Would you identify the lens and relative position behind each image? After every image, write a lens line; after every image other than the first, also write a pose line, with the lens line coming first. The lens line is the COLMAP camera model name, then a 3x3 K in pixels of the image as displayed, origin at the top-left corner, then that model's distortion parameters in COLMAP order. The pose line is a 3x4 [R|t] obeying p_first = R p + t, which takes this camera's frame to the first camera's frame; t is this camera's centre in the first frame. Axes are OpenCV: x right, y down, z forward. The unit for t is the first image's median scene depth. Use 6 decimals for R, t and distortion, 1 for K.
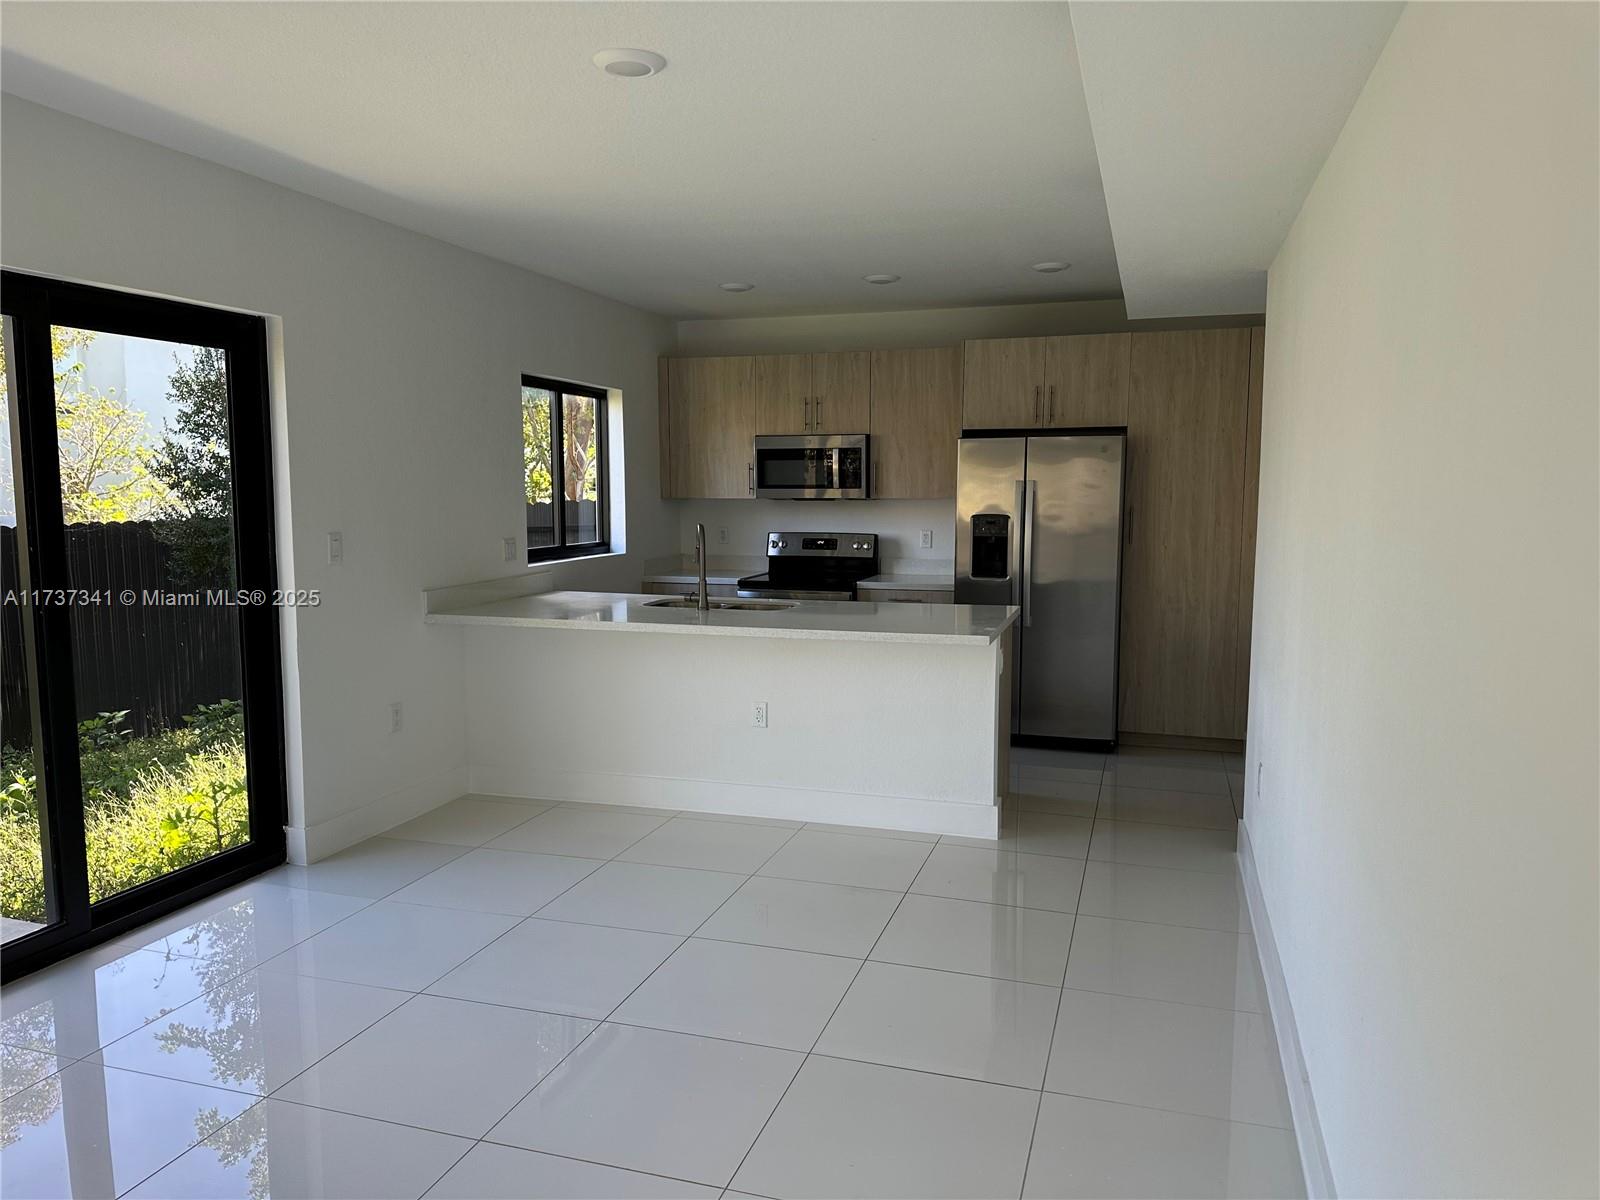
lens RADIAL K [[1118.5, 0, 795.9], [0, 1118.5, 609.5], [0, 0, 1]] dist [0.156568, -0.211454]
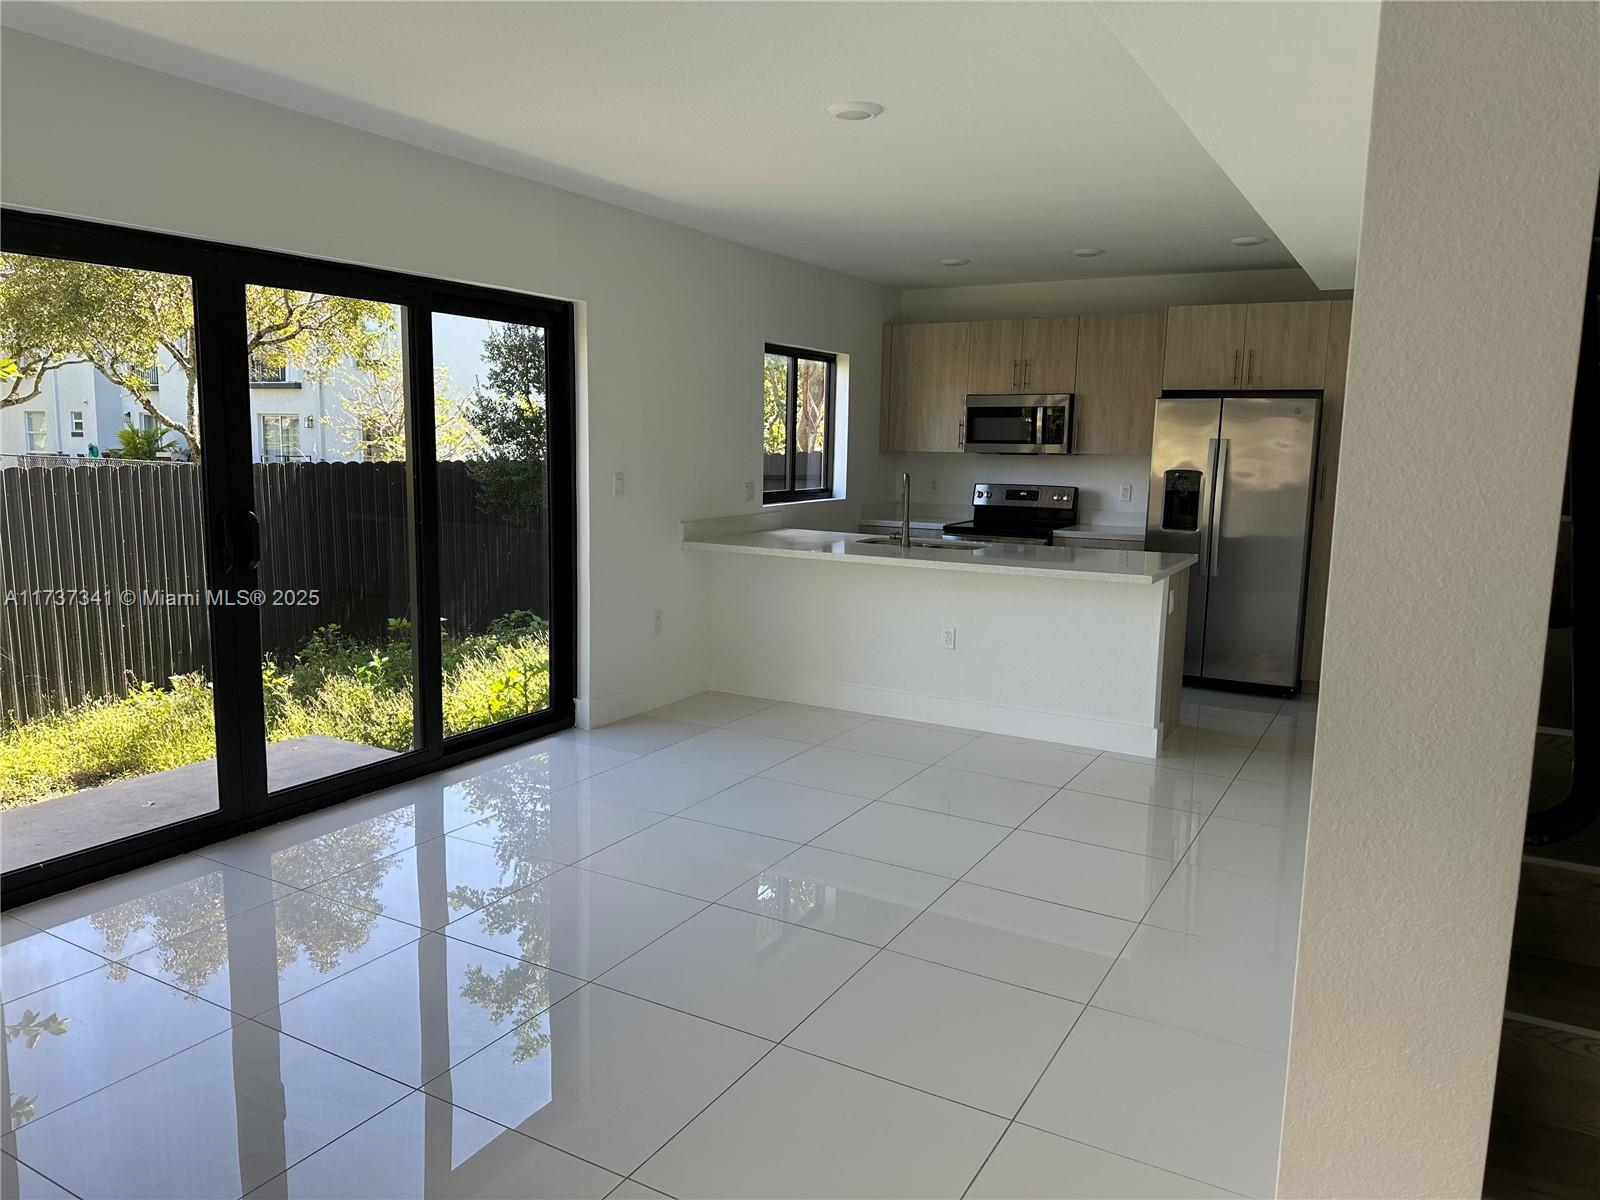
lens RADIAL K [[1118.5, 0, 795.9], [0, 1118.5, 609.5], [0, 0, 1]] dist [0.156568, -0.211454]
pose [[0.978309, 0.049959, -0.201038, 0.035606], [-0.041850, 0.998137, 0.044391, 0.014719], [0.202882, -0.035015, 0.978577, -0.136656]]
